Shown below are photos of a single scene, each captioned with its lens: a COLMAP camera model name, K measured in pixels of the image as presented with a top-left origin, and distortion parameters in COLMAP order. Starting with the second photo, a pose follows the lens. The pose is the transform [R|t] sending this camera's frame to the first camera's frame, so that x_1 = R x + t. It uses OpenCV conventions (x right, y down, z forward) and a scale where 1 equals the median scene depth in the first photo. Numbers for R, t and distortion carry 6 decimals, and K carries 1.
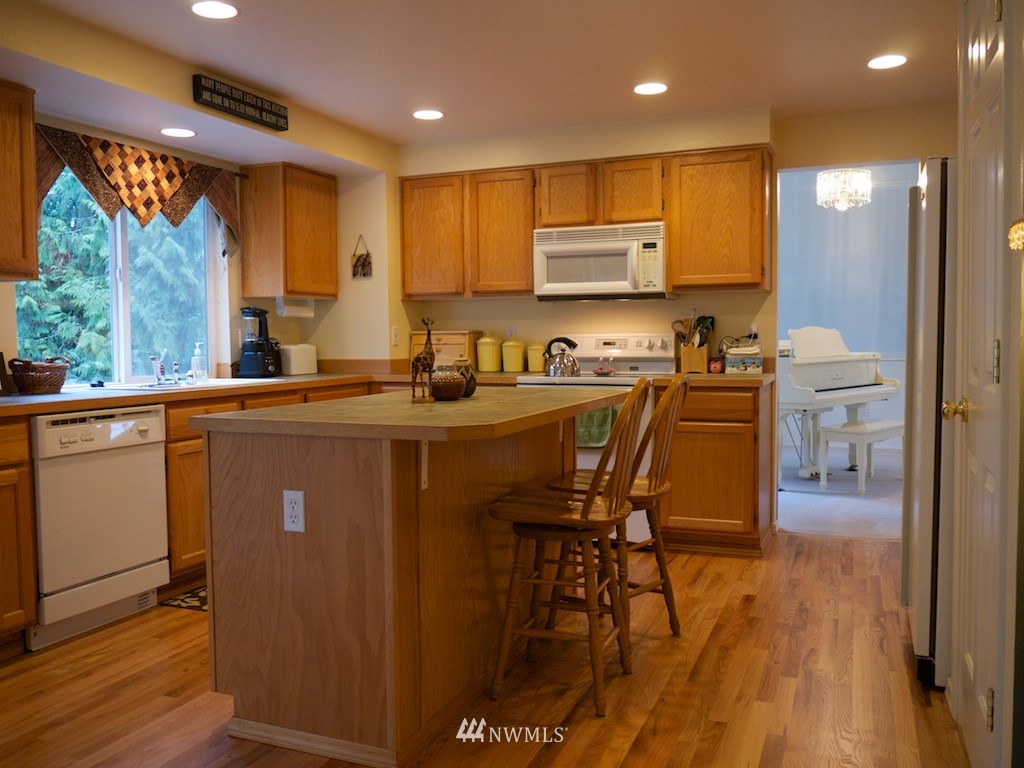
lens RADIAL K [[846.1, 0, 512.0], [0, 846.1, 384.0], [0, 0, 1]] dist [-0.052046, -0.001606]
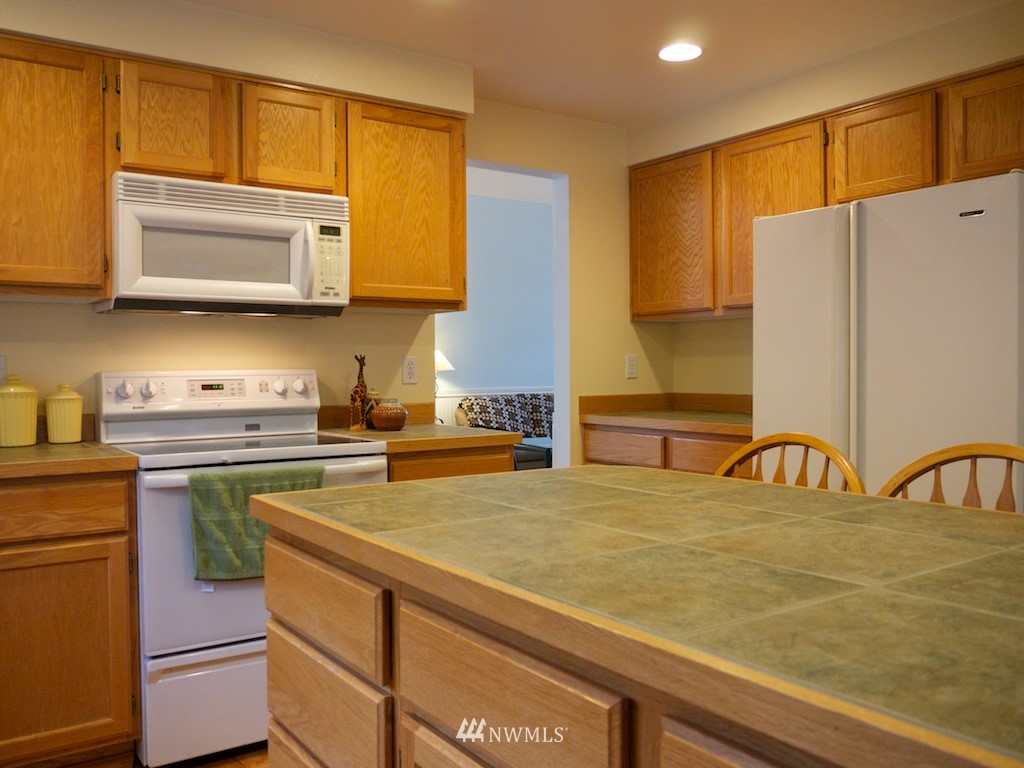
lens RADIAL K [[846.1, 0, 512.0], [0, 846.1, 384.0], [0, 0, 1]] dist [-0.052046, -0.001606]
pose [[0.538323, -0.011364, 0.842662, -0.282656], [0.048032, 0.998697, -0.017216, -0.031447], [-0.841369, 0.049742, 0.538168, 0.532885]]
